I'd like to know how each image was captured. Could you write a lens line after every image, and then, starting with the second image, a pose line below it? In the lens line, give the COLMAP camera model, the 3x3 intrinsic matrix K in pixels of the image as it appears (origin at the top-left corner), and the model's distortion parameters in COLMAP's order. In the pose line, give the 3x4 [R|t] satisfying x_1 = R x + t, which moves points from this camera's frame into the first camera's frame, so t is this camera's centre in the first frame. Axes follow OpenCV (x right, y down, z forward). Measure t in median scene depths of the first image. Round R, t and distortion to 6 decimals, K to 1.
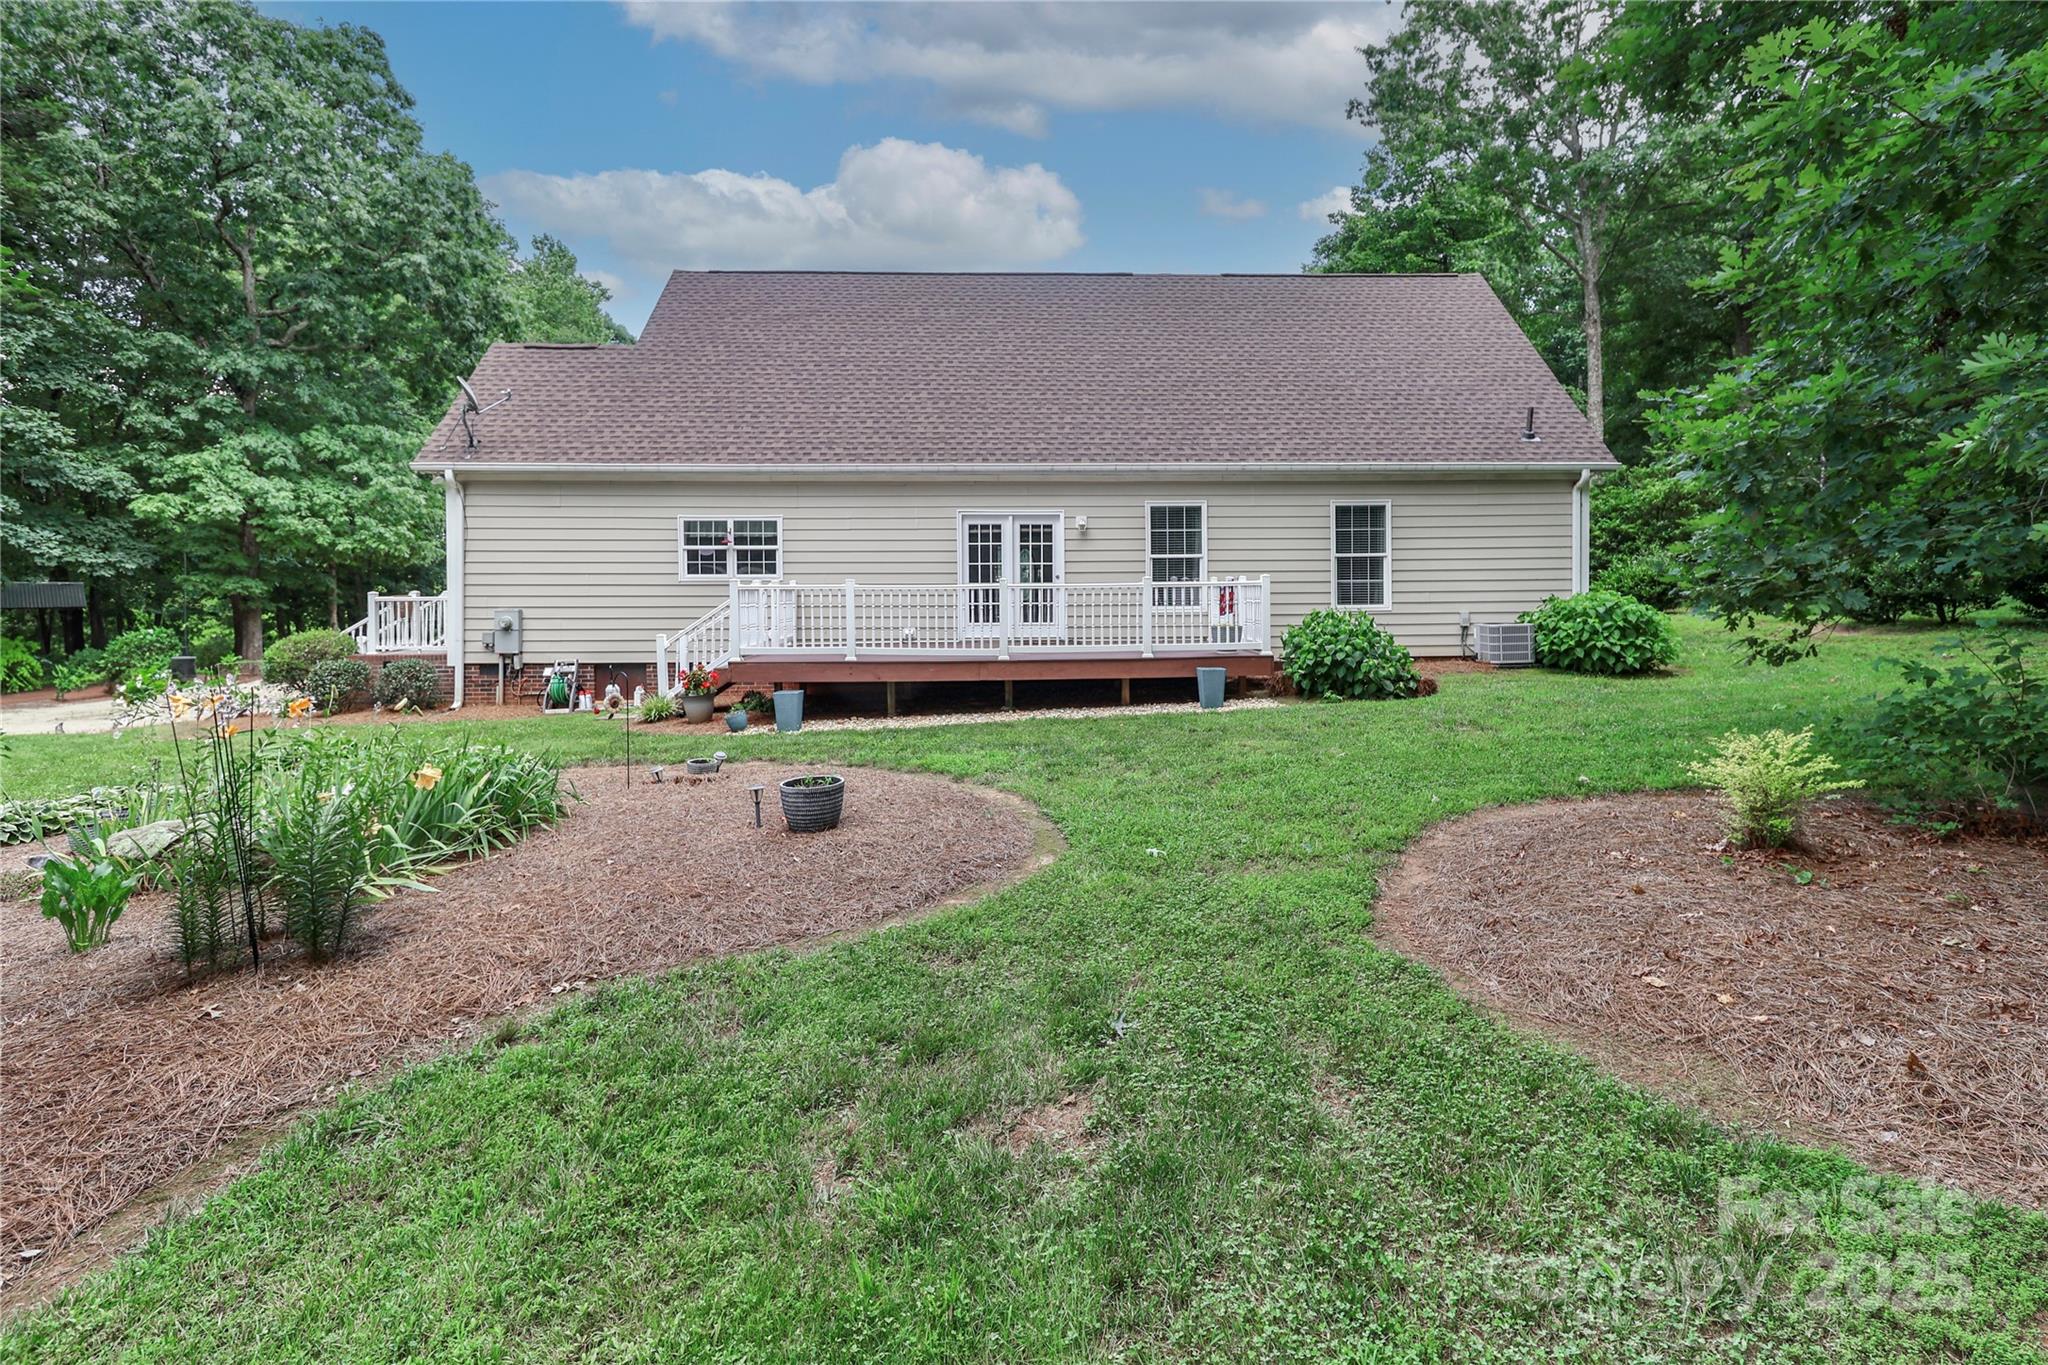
lens RADIAL K [[988.0, 0, 1029.1], [0, 988.0, 605.7], [0, 0, 1]] dist [0.002276, -0.003534]
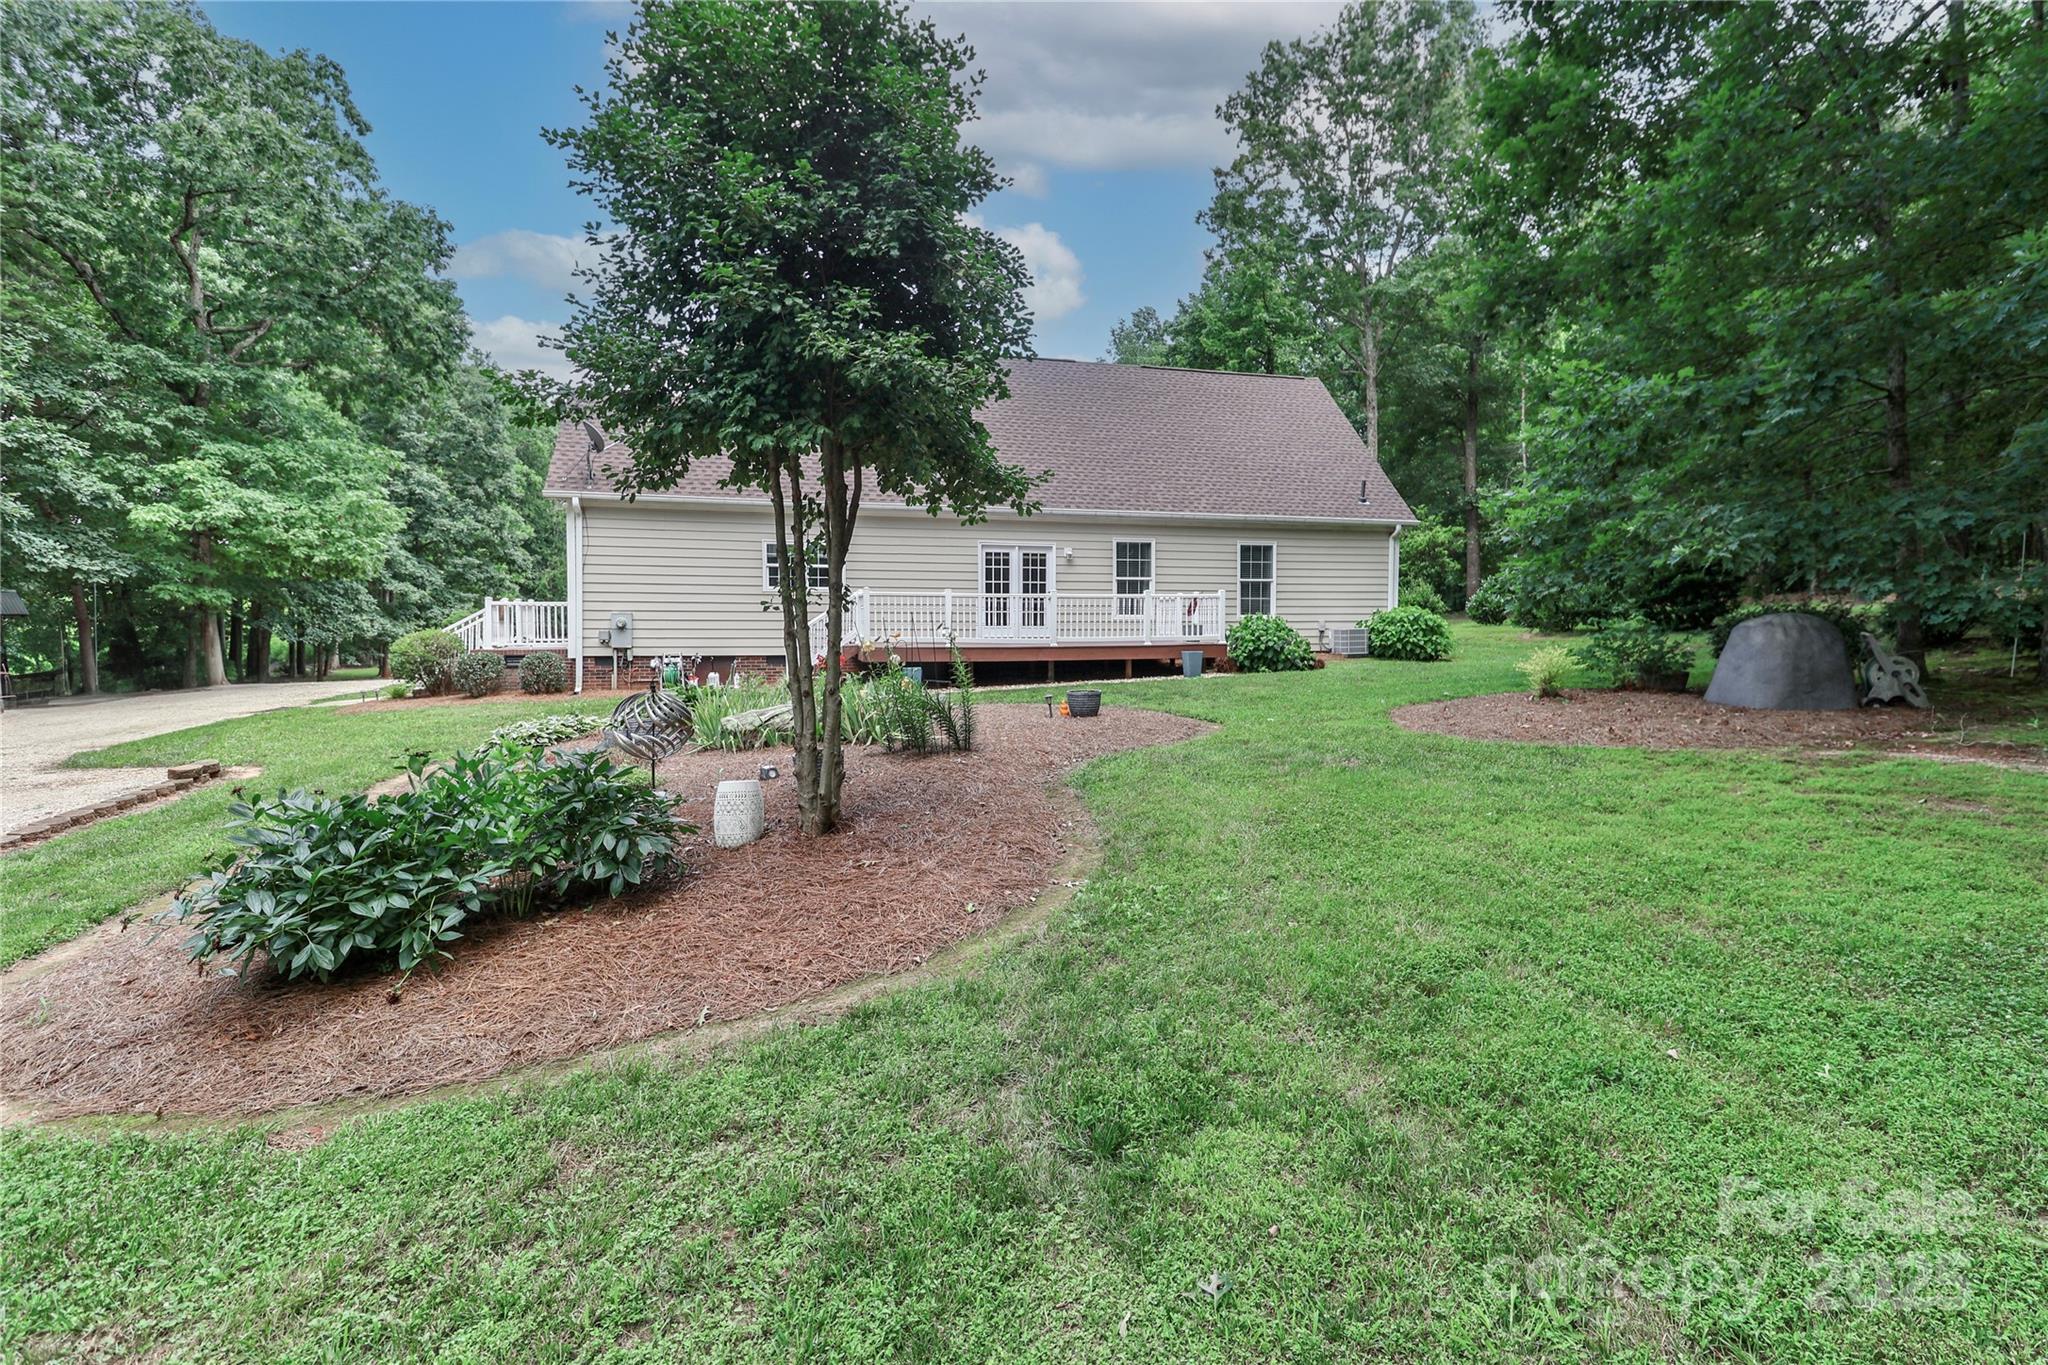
lens RADIAL K [[988.0, 0, 1021.3], [0, 988.0, 682.7], [0, 0, 1]] dist [0.002276, -0.003534]
pose [[0.973949, -0.005890, 0.226690, -0.319118], [-0.004138, 0.999035, 0.043737, 0.035768], [-0.226729, -0.043535, 0.972984, -0.318021]]
